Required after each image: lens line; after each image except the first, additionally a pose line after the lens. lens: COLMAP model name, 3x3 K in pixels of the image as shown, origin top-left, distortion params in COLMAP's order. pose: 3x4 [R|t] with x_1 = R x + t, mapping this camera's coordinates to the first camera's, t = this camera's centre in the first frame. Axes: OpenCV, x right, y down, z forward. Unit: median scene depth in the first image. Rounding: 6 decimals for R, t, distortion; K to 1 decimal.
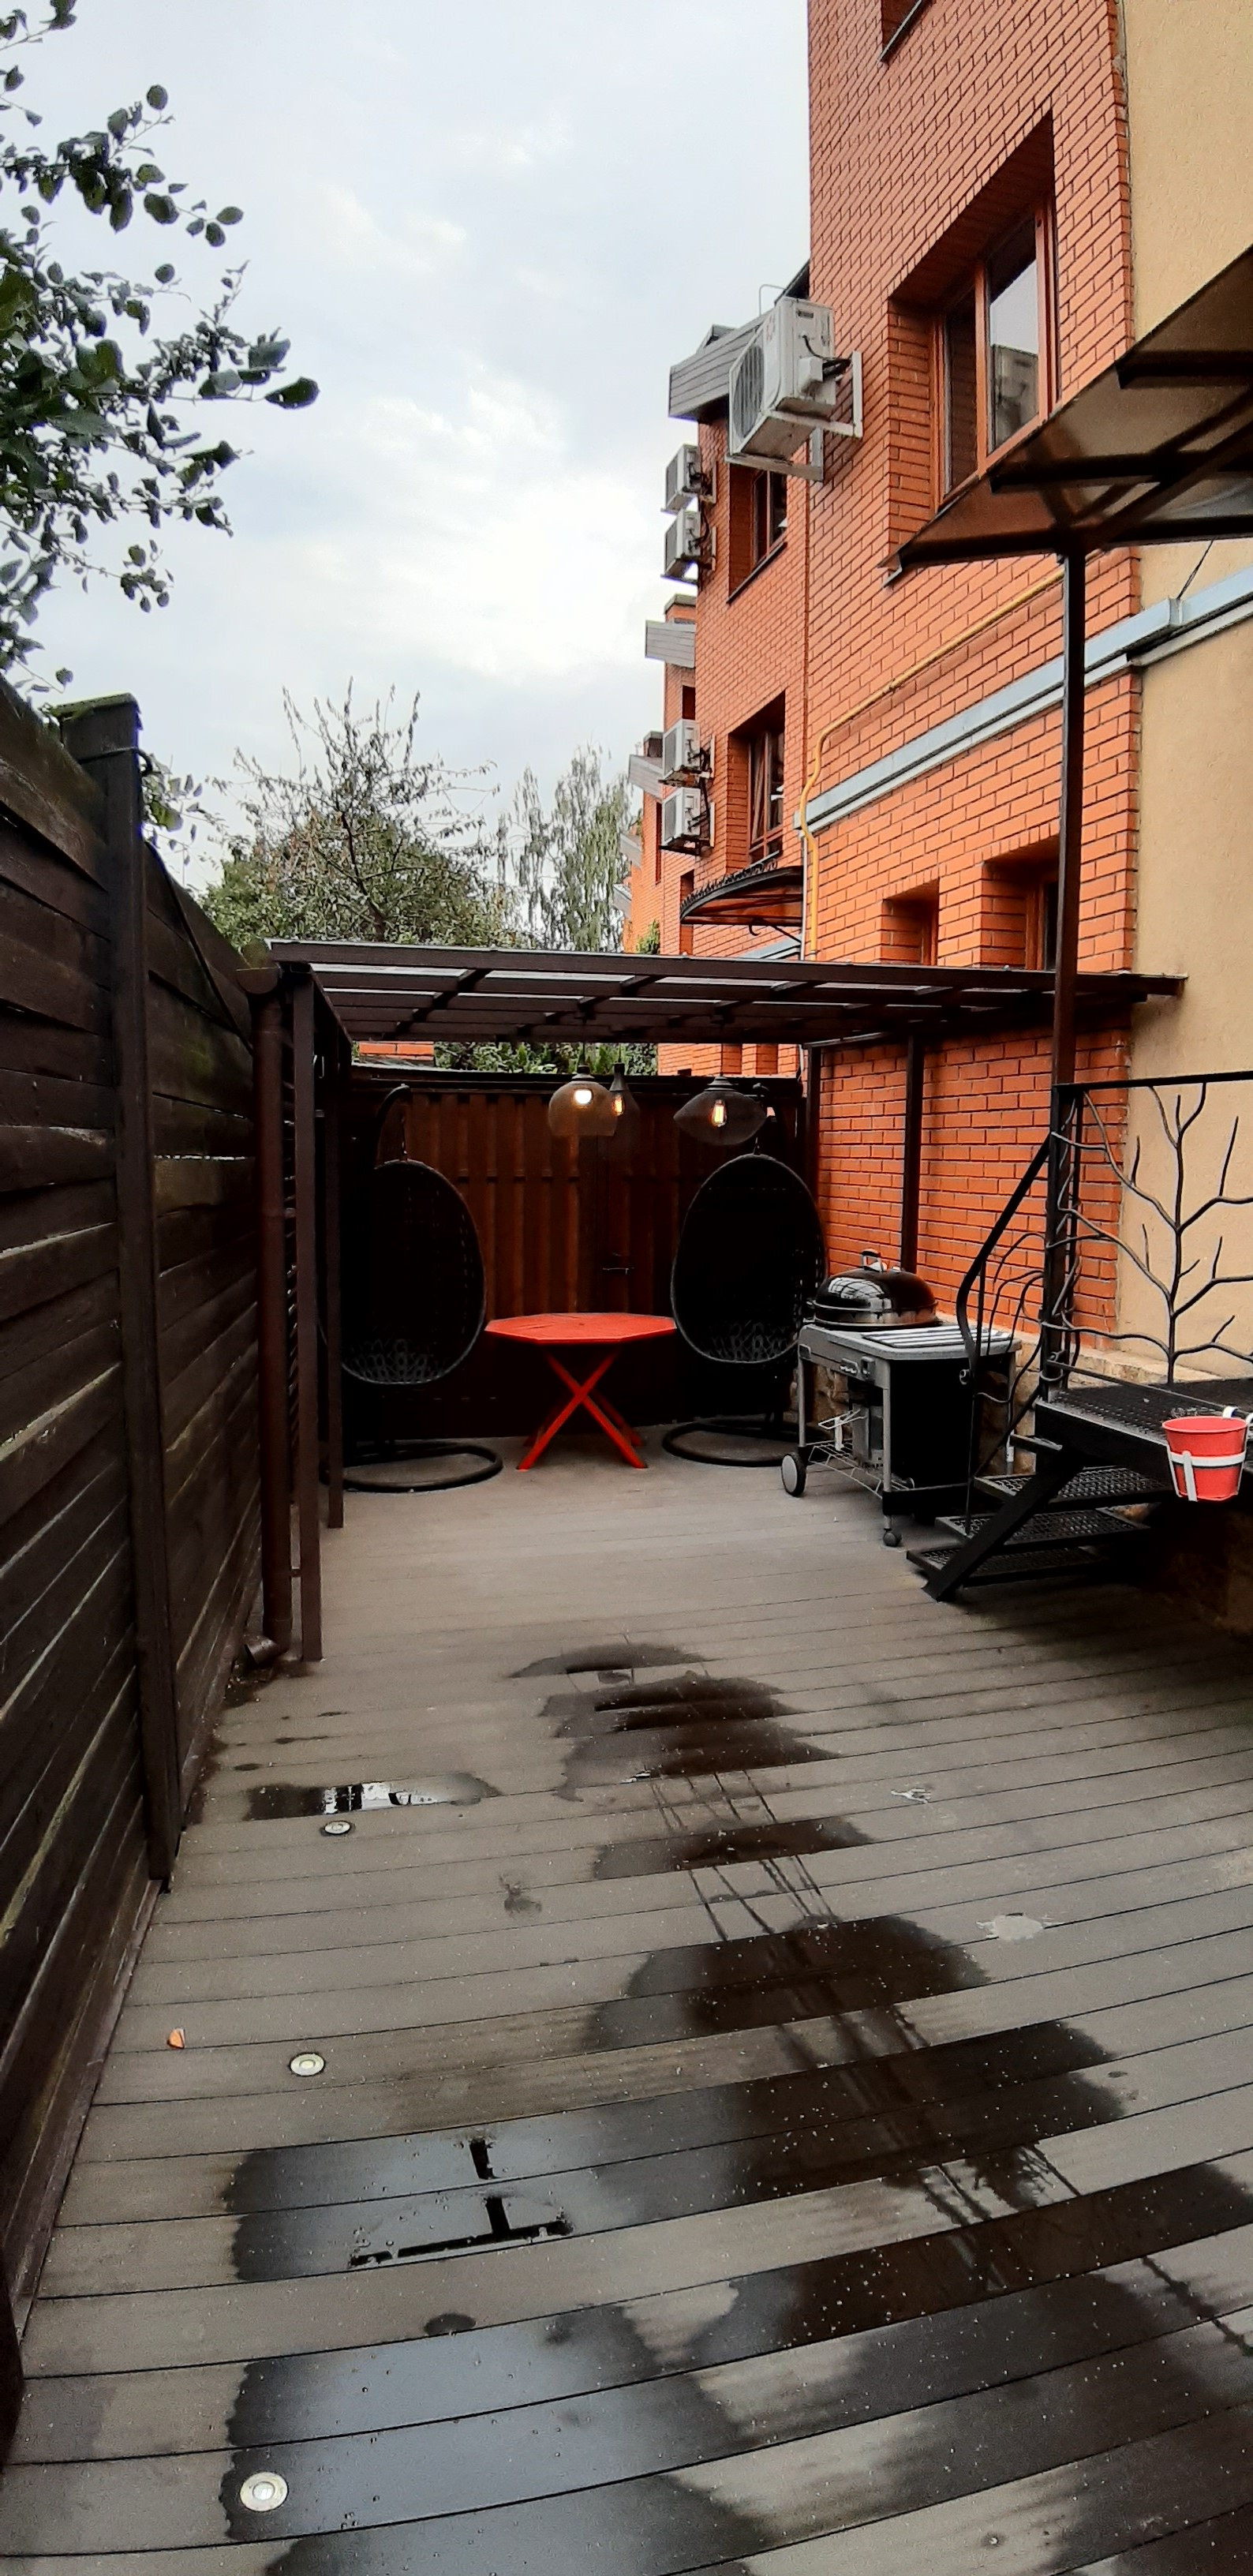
lens RADIAL K [[1344.3, 0, 657.9], [0, 1344.3, 1292.4], [0, 0, 1]] dist [-0.047977, -0.000380]
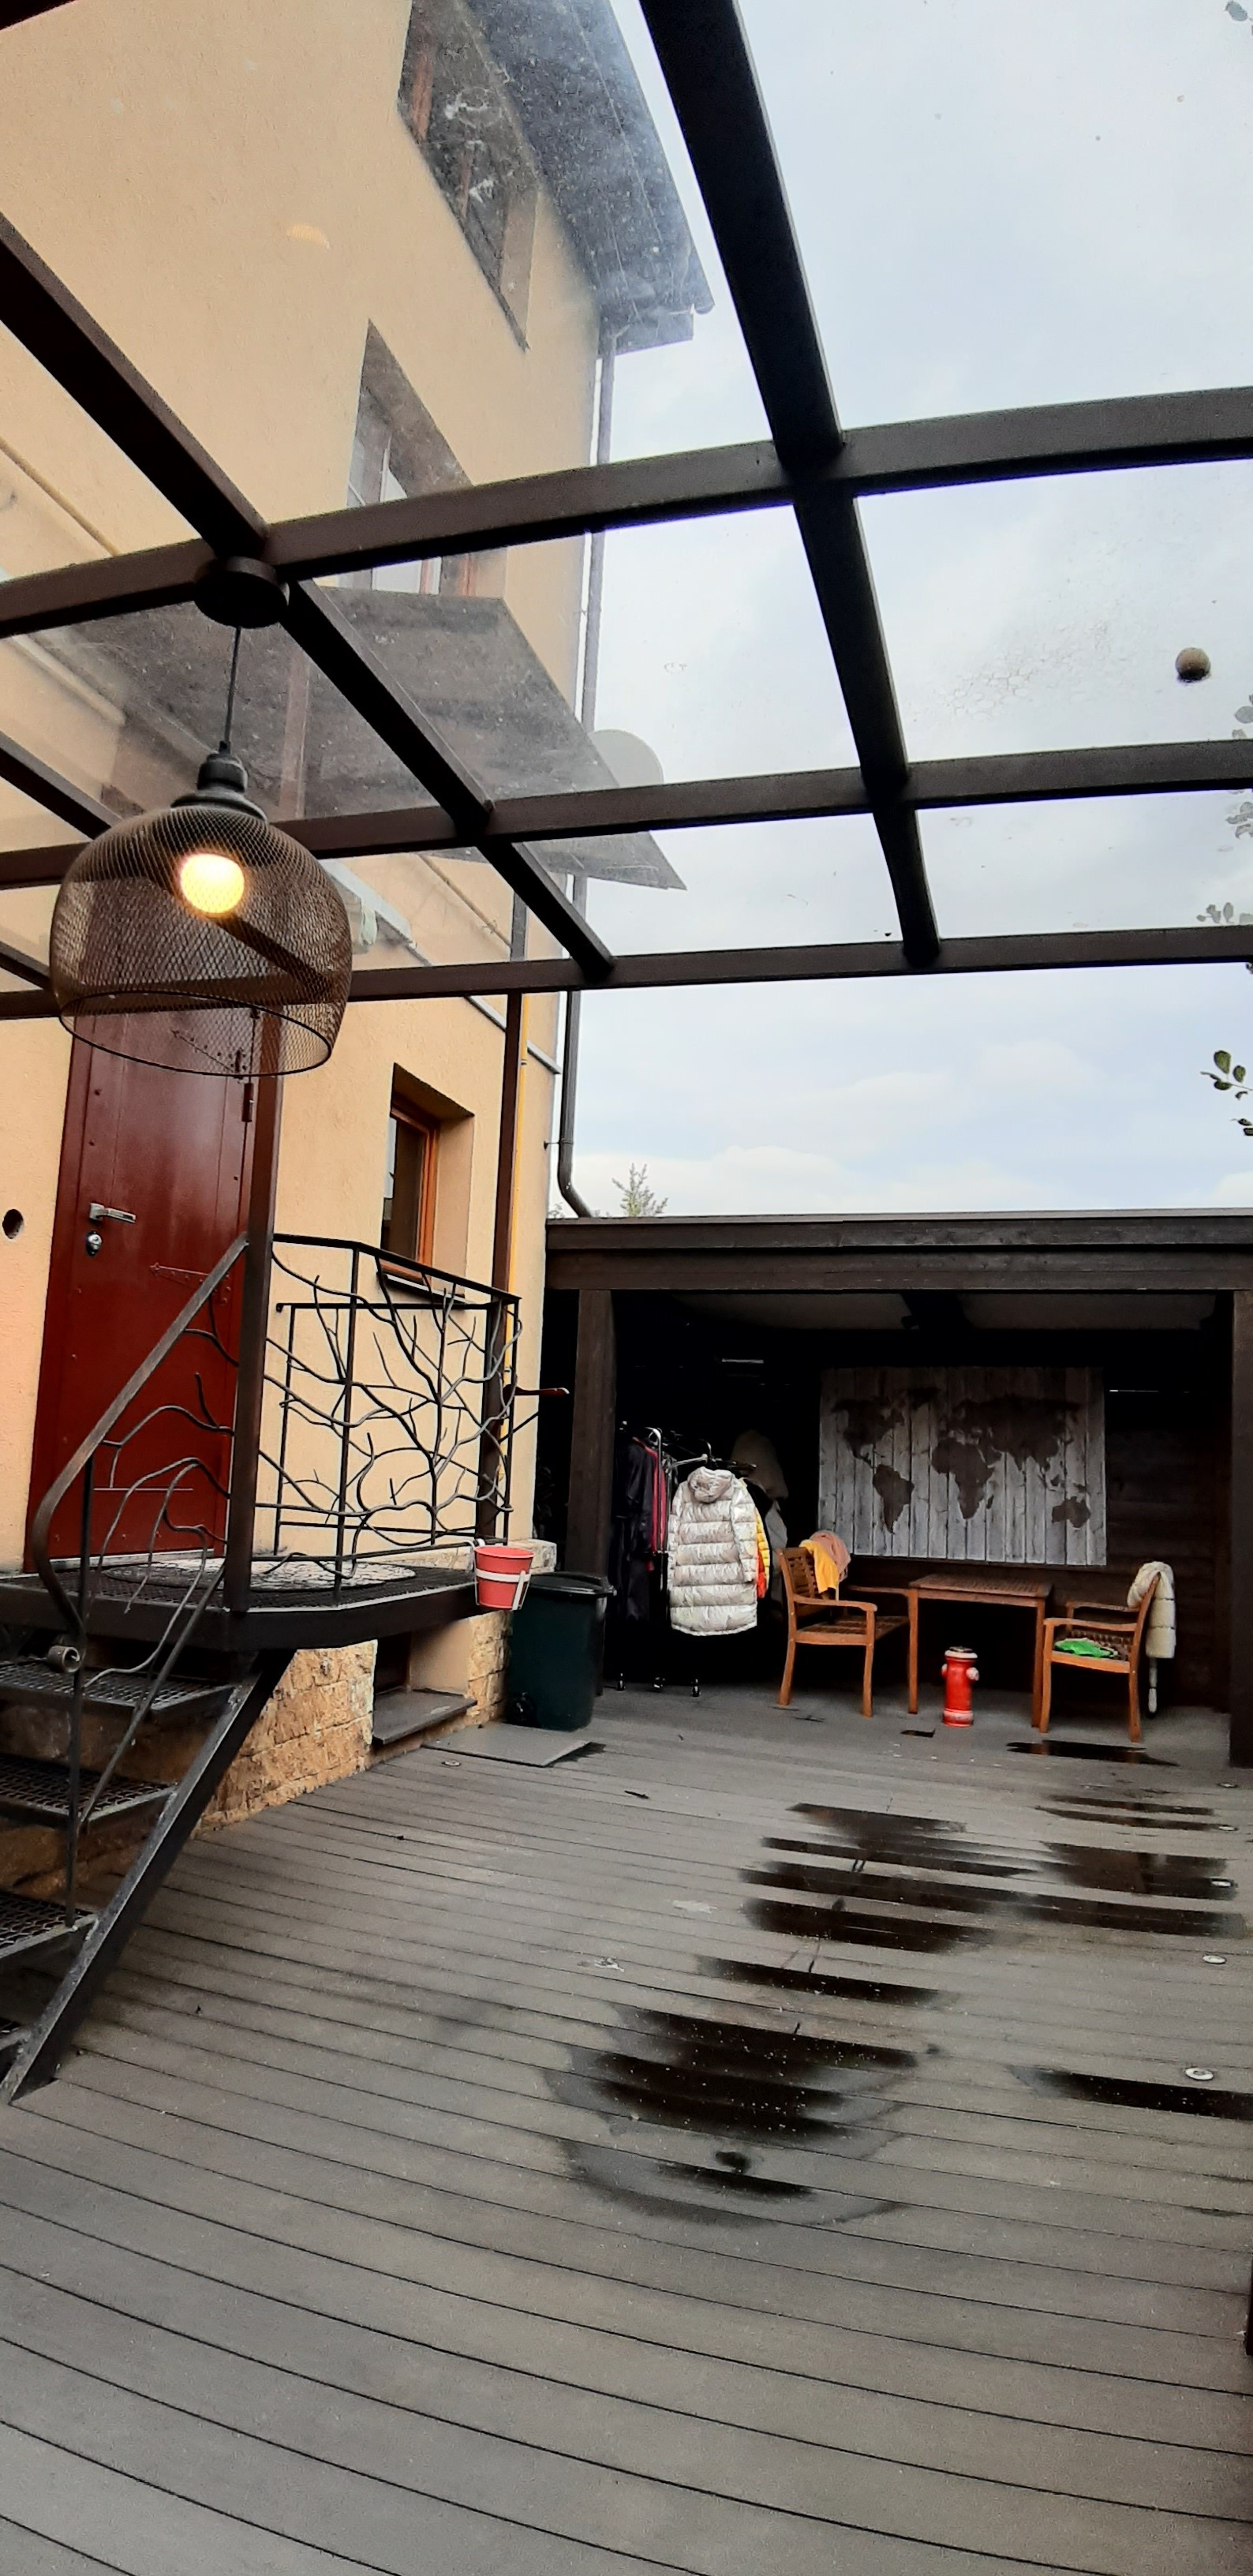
lens RADIAL K [[1344.3, 0, 657.9], [0, 1344.3, 1292.4], [0, 0, 1]] dist [-0.047977, -0.000380]
pose [[-0.817365, -0.011462, 0.576006, -0.393032], [-0.015866, 0.999871, -0.002617, -0.128412], [-0.575902, -0.011277, -0.817441, 1.695755]]
